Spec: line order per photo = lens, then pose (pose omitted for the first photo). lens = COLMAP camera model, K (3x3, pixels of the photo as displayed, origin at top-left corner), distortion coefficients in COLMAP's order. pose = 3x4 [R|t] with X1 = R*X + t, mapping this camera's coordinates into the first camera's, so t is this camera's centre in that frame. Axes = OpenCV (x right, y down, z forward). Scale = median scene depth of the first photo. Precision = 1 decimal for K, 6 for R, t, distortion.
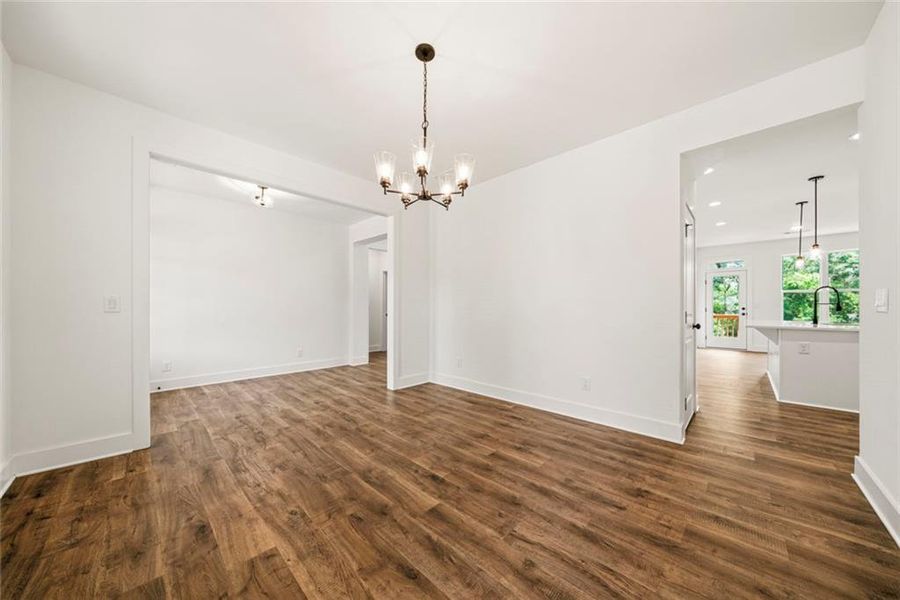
lens RADIAL K [[326.0, 0, 451.2], [0, 326.0, 307.4], [0, 0, 1]] dist [-0.010858, -0.000259]
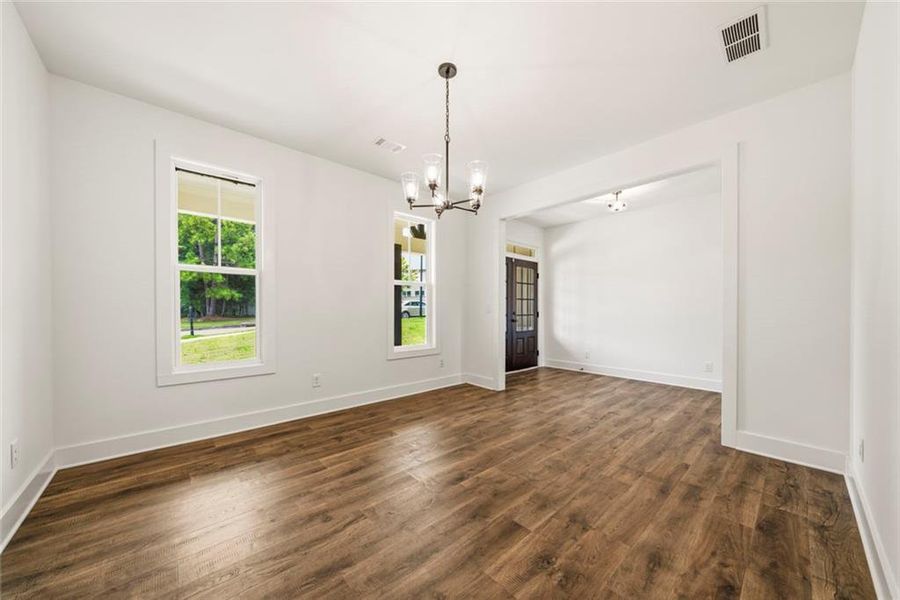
lens RADIAL K [[326.0, 0, 451.2], [0, 326.0, 307.4], [0, 0, 1]] dist [-0.010858, -0.000259]
pose [[-0.114066, -0.005539, -0.993458, 0.716212], [-0.002719, 0.999982, -0.005263, -0.004871], [0.993469, 0.002101, -0.114079, 0.811506]]
